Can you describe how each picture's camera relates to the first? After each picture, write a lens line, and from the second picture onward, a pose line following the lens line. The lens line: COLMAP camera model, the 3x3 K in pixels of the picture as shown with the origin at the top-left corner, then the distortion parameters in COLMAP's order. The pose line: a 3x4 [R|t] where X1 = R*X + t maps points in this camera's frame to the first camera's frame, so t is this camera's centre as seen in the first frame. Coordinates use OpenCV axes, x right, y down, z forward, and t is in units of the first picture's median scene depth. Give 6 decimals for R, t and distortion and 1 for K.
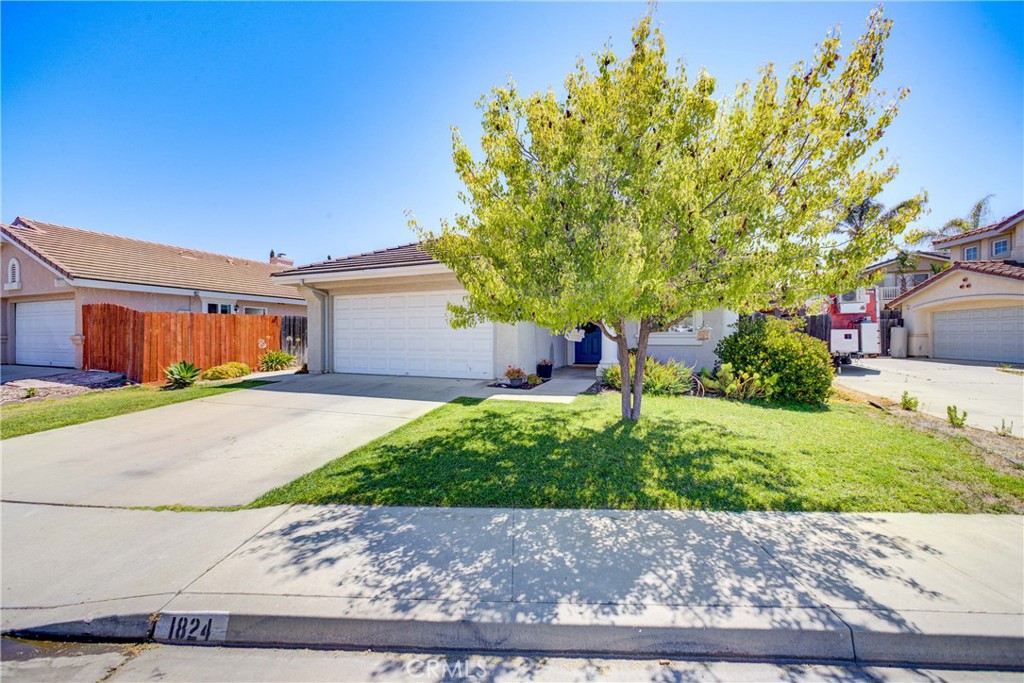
lens RADIAL K [[404.2, 0, 506.2], [0, 404.2, 335.7], [0, 0, 1]] dist [-0.021899, 0.009426]
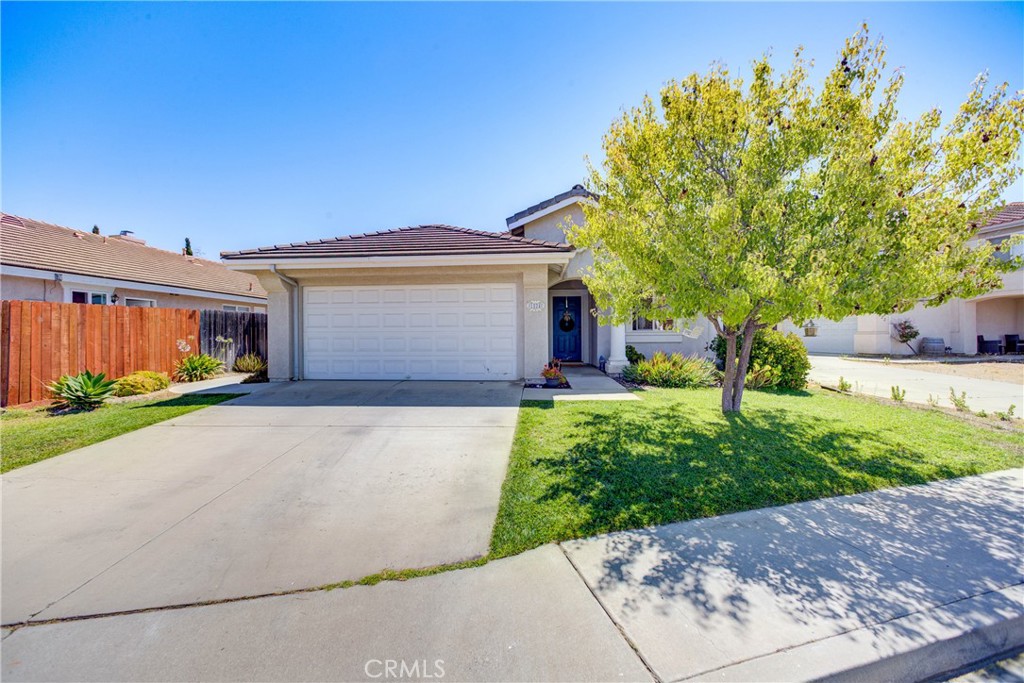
lens RADIAL K [[404.2, 0, 506.2], [0, 404.2, 335.7], [0, 0, 1]] dist [-0.021899, 0.009426]
pose [[0.950372, -0.004230, 0.311088, -0.315719], [0.003952, 0.999991, 0.001525, 0.002159], [-0.311091, -0.000219, 0.950380, 0.096867]]
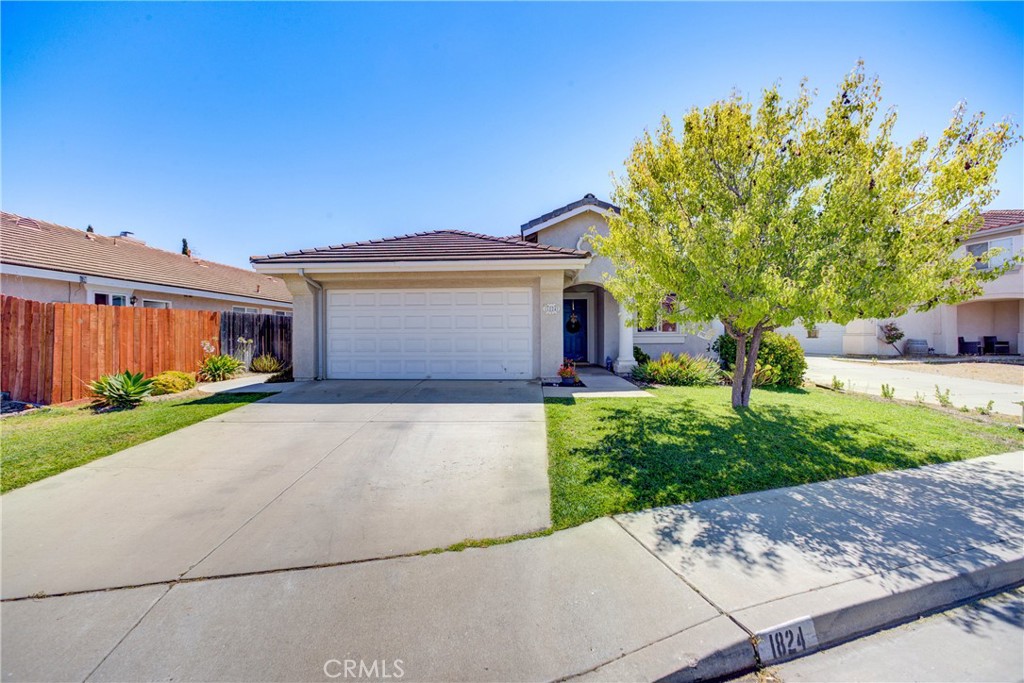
lens RADIAL K [[404.2, 0, 506.2], [0, 404.2, 335.7], [0, 0, 1]] dist [-0.021899, 0.009426]
pose [[0.943415, -0.002664, 0.331603, -0.383949], [0.003273, 0.999994, -0.001279, 0.001507], [-0.331597, 0.002292, 0.943418, 0.072499]]
